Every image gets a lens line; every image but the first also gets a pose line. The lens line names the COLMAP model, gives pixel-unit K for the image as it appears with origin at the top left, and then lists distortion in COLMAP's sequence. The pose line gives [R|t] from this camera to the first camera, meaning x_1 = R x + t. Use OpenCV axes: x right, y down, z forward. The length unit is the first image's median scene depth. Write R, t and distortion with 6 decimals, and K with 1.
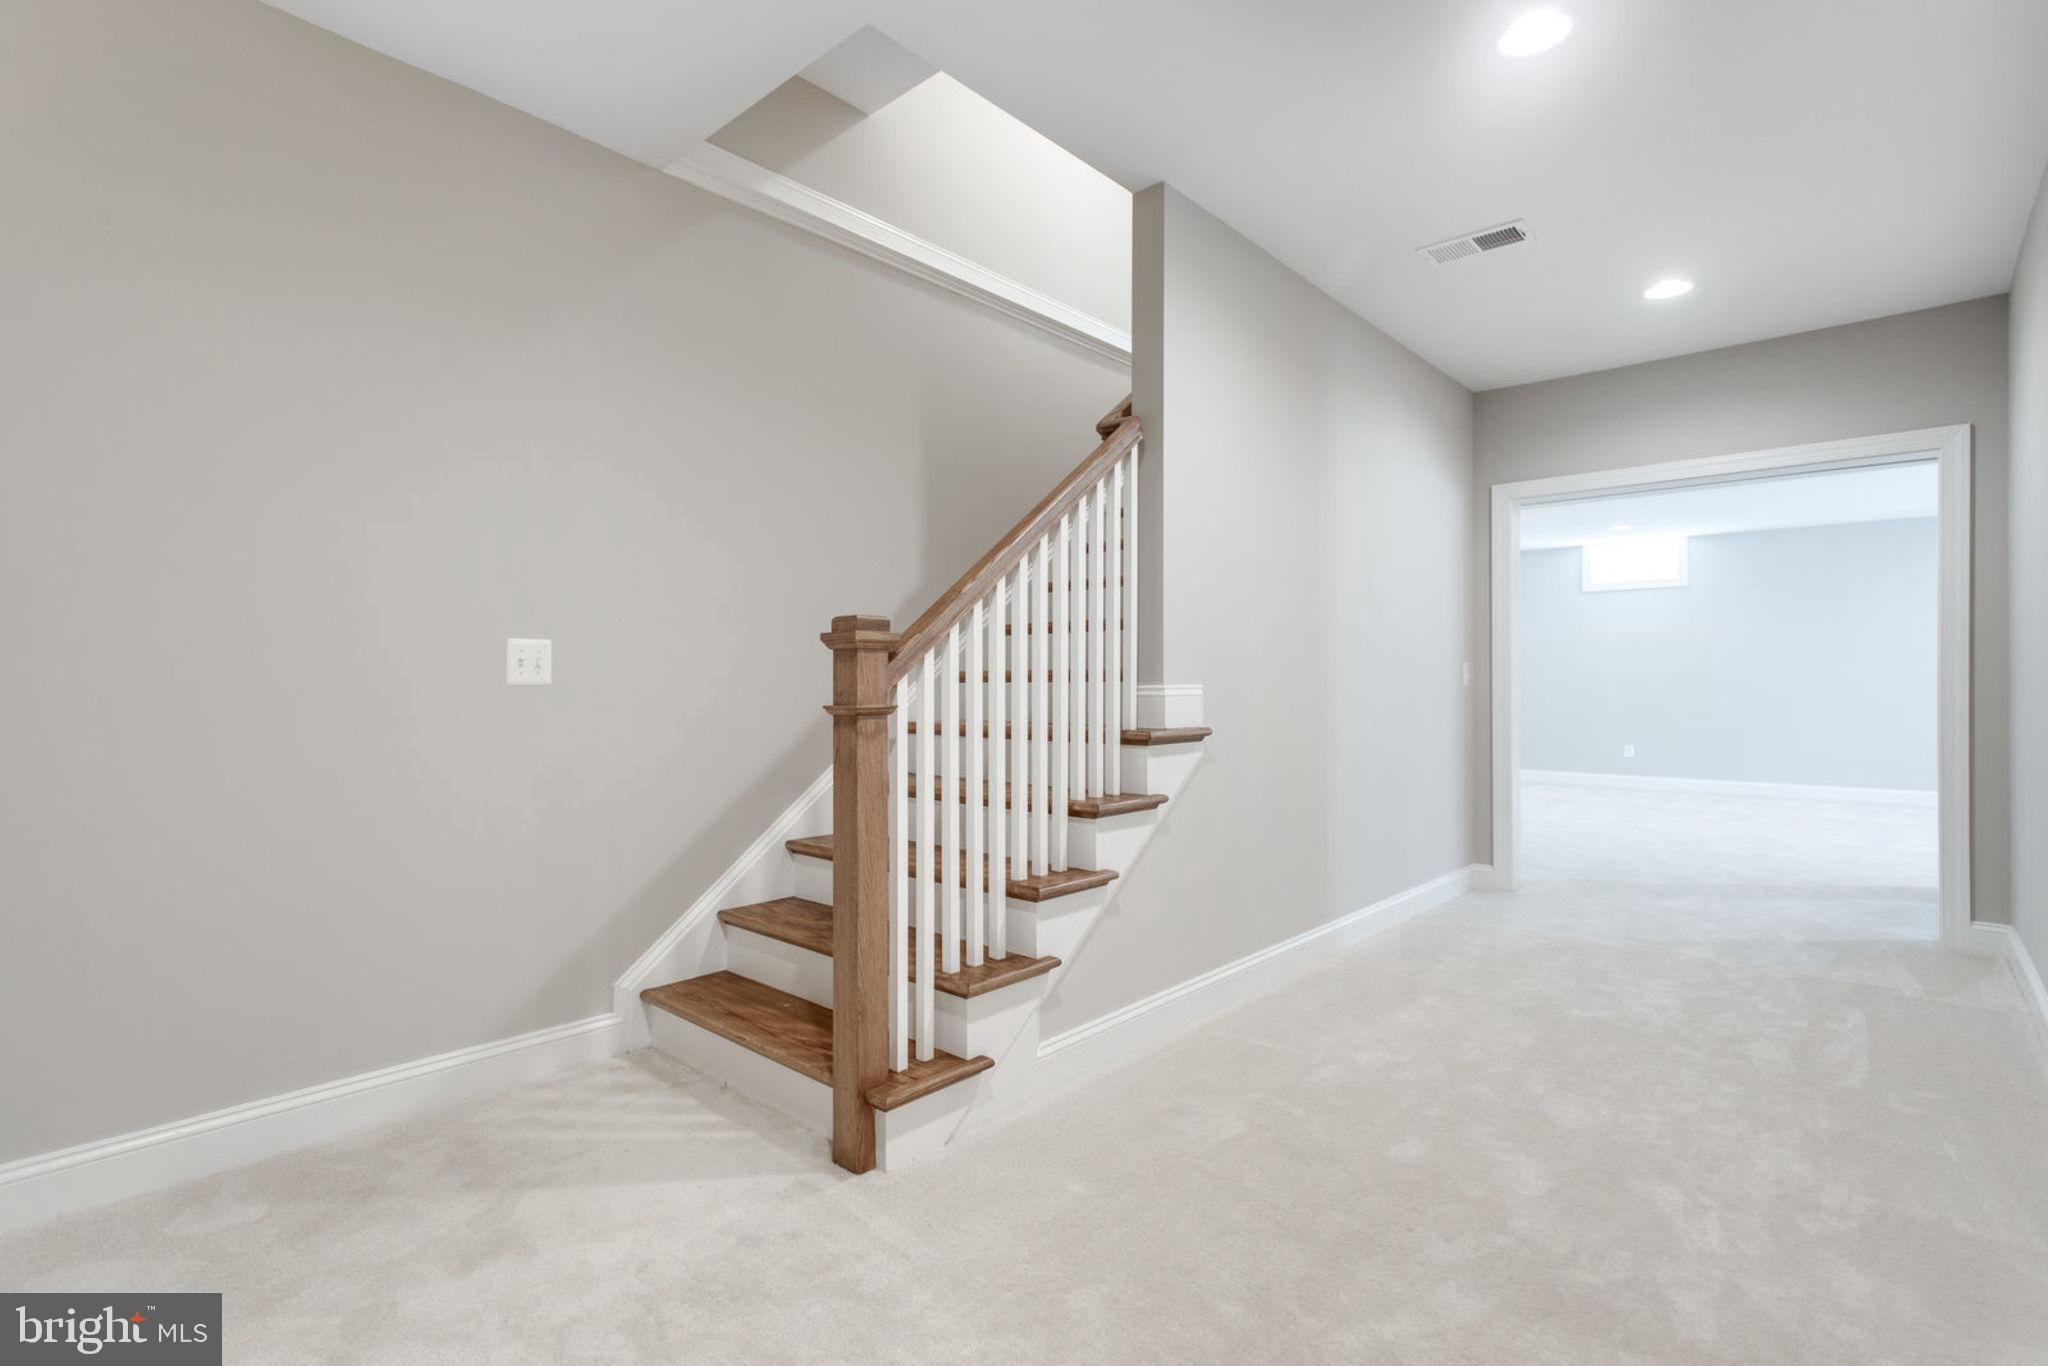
lens RADIAL K [[970.9, 0, 1024.0], [0, 970.9, 683.0], [0, 0, 1]] dist [0.002814, 0.000994]
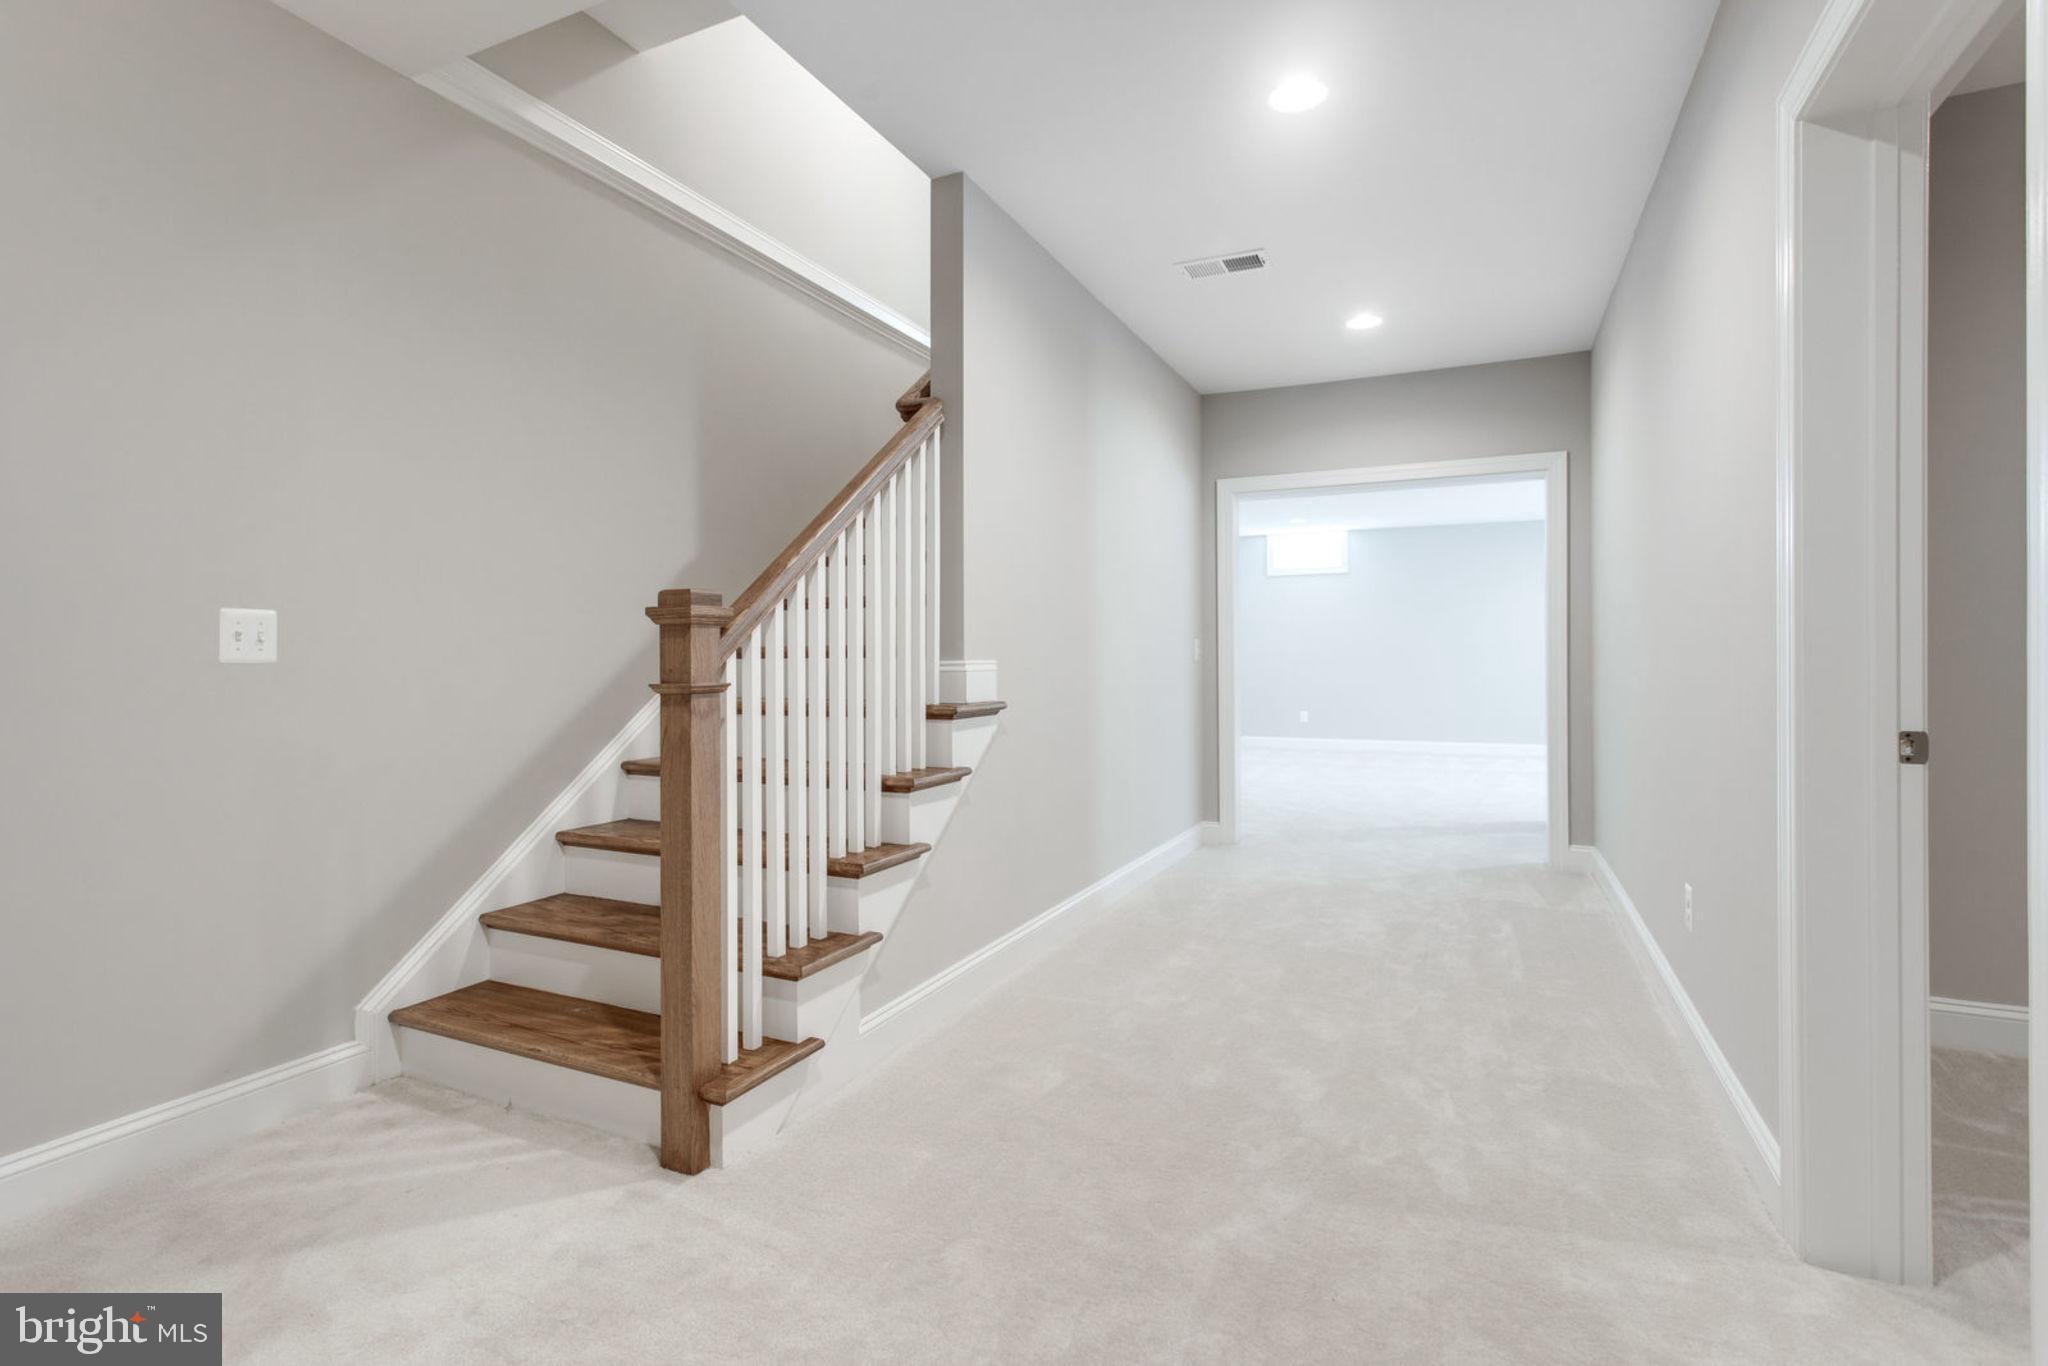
lens RADIAL K [[978.5, 0, 1024.5], [0, 978.5, 656.0], [0, 0, 1]] dist [0.002349, 0.000895]
pose [[0.956412, -0.001794, 0.292015, -0.116889], [0.002271, 0.999997, -0.001295, -0.001595], [-0.292011, 0.001902, 0.956413, -0.012742]]
